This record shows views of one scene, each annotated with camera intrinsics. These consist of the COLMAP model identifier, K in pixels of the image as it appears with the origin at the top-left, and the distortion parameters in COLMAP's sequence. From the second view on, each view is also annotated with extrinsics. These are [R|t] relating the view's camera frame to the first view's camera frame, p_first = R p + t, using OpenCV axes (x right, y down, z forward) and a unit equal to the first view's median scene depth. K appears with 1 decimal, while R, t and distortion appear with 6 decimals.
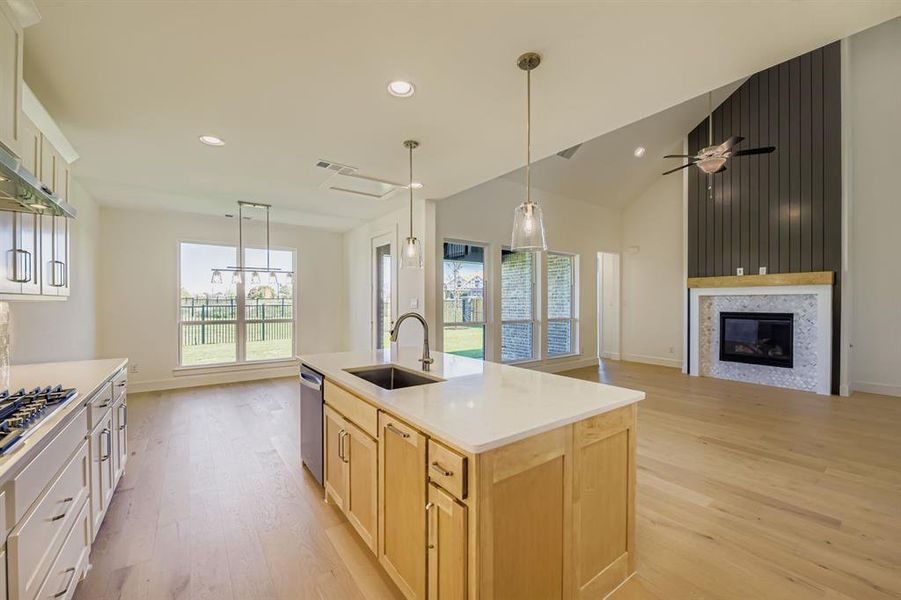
lens RADIAL K [[363.2, 0, 450.8], [0, 363.2, 304.0], [0, 0, 1]] dist [-0.005785, -0.000075]
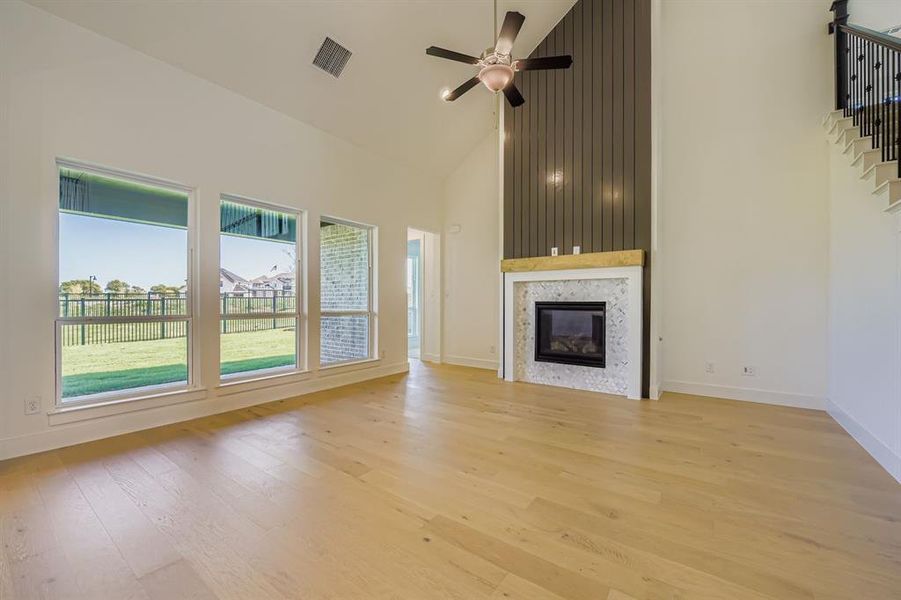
lens RADIAL K [[365.7, 0, 451.7], [0, 365.7, 303.0], [0, 0, 1]] dist [-0.006089, -0.000093]
pose [[0.953135, 0.001418, 0.302542, 0.326177], [-0.000477, 0.999995, -0.003183, 0.028888], [-0.302545, 0.002890, 0.953131, 0.281085]]
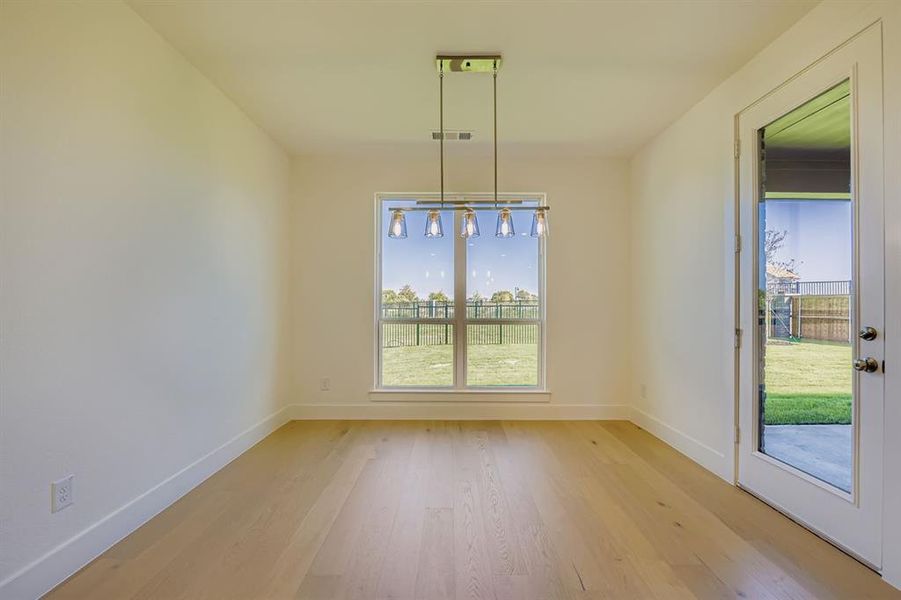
lens RADIAL K [[360.3, 0, 454.3], [0, 360.3, 306.2], [0, 0, 1]] dist [-0.006614, -0.000241]
pose [[0.817810, 0.000367, -0.575489, -0.241789], [-0.004104, 0.999978, -0.005193, 0.027687], [0.575474, 0.006609, 0.817793, 0.506419]]
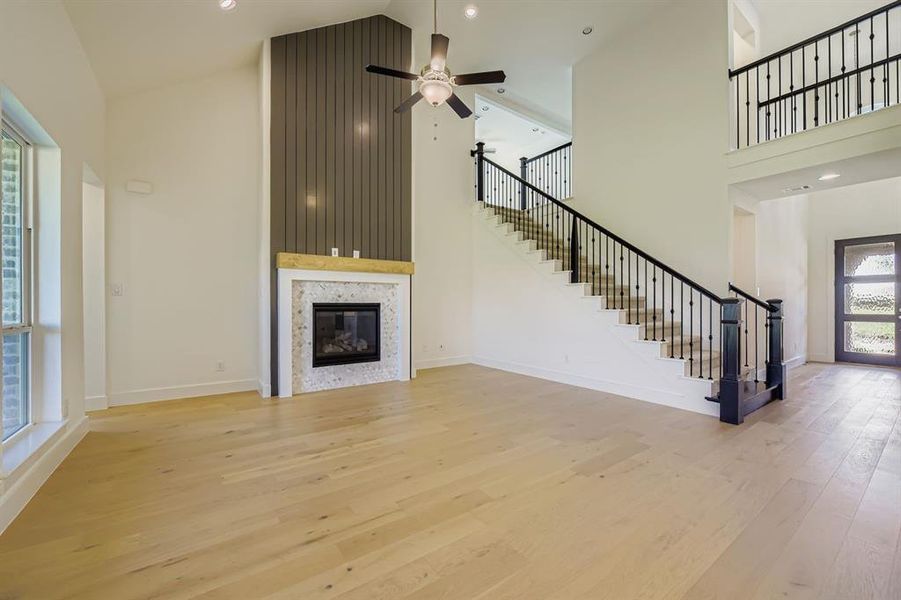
lens RADIAL K [[360.3, 0, 454.3], [0, 360.3, 306.2], [0, 0, 1]] dist [-0.006614, -0.000241]
pose [[0.007160, -0.005514, 0.999959, -0.001058], [0.006318, 0.999965, 0.005469, 0.027435], [-0.999954, 0.006279, 0.007195, 0.727503]]
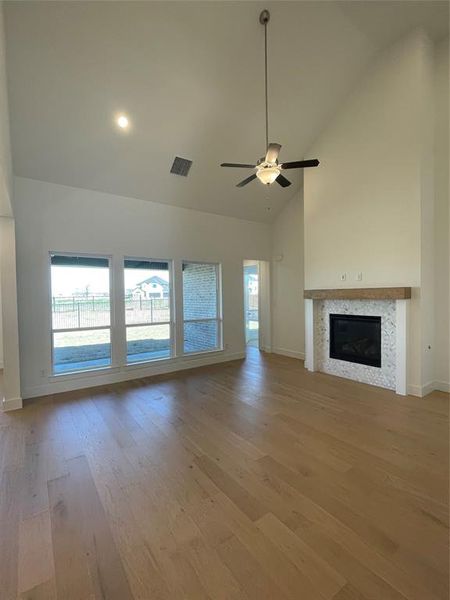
lens RADIAL K [[278.3, 0, 225.0], [0, 278.3, 300.0], [0, 0, 1]] dist [0.001041, 0.000006]
pose [[0.999711, -0.014701, -0.019033, 0.458930], [0.014930, 0.999817, 0.011941, -0.036264], [0.018854, -0.012221, 0.999748, 0.153782]]
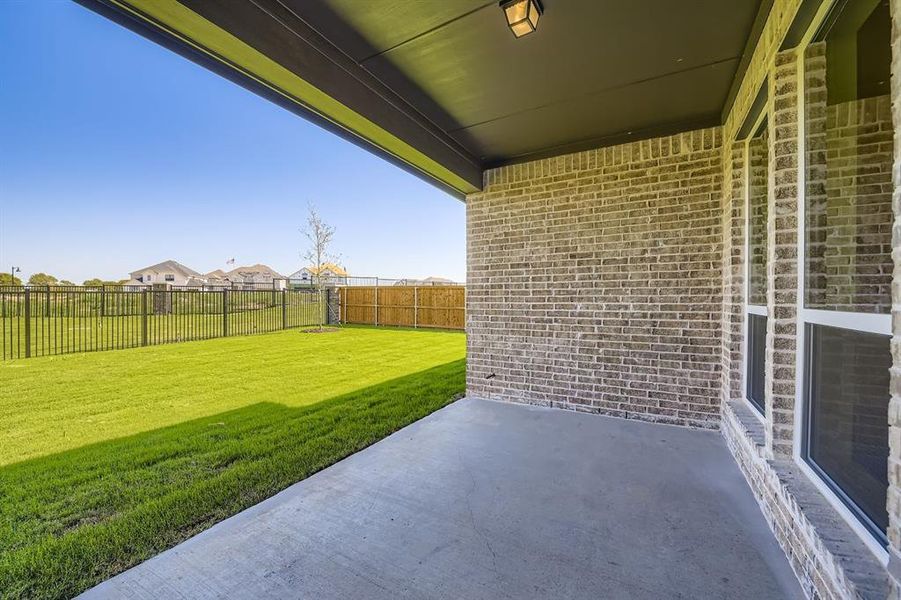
lens RADIAL K [[356.9, 0, 450.5], [0, 356.9, 300.0], [0, 0, 1]] dist [-0.005080, -0.000146]
pose [[0.911950, 0.000522, 0.410300, -0.121373], [-0.000218, 1.000000, -0.000786, 0.039270], [-0.410300, 0.000627, 0.911950, 0.974566]]
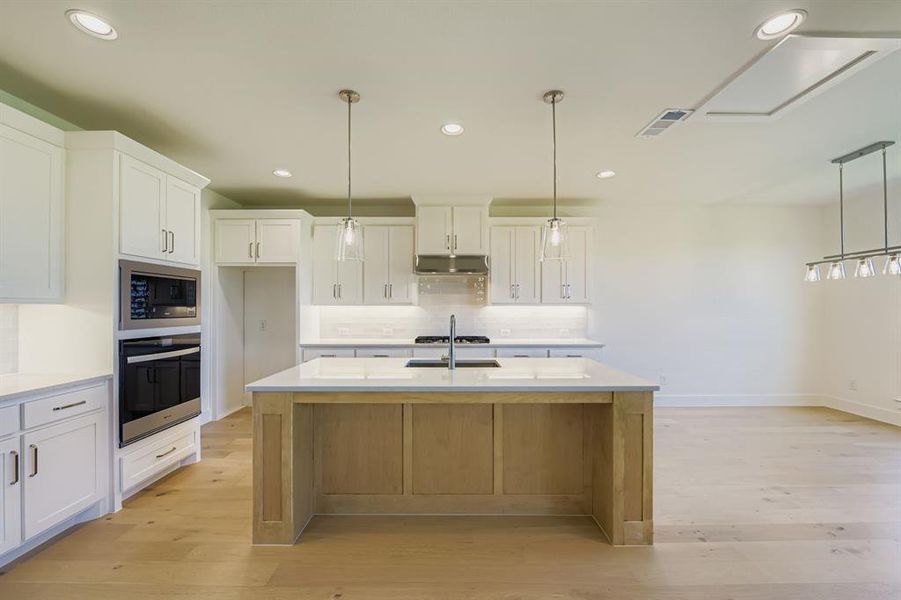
lens RADIAL K [[363.2, 0, 450.8], [0, 363.2, 304.0], [0, 0, 1]] dist [-0.005785, -0.000075]
pose [[-0.589679, -0.007976, -0.807599, 0.315904], [-0.004432, 0.999968, -0.006640, -0.000929], [0.807626, -0.000337, -0.589695, 0.643763]]
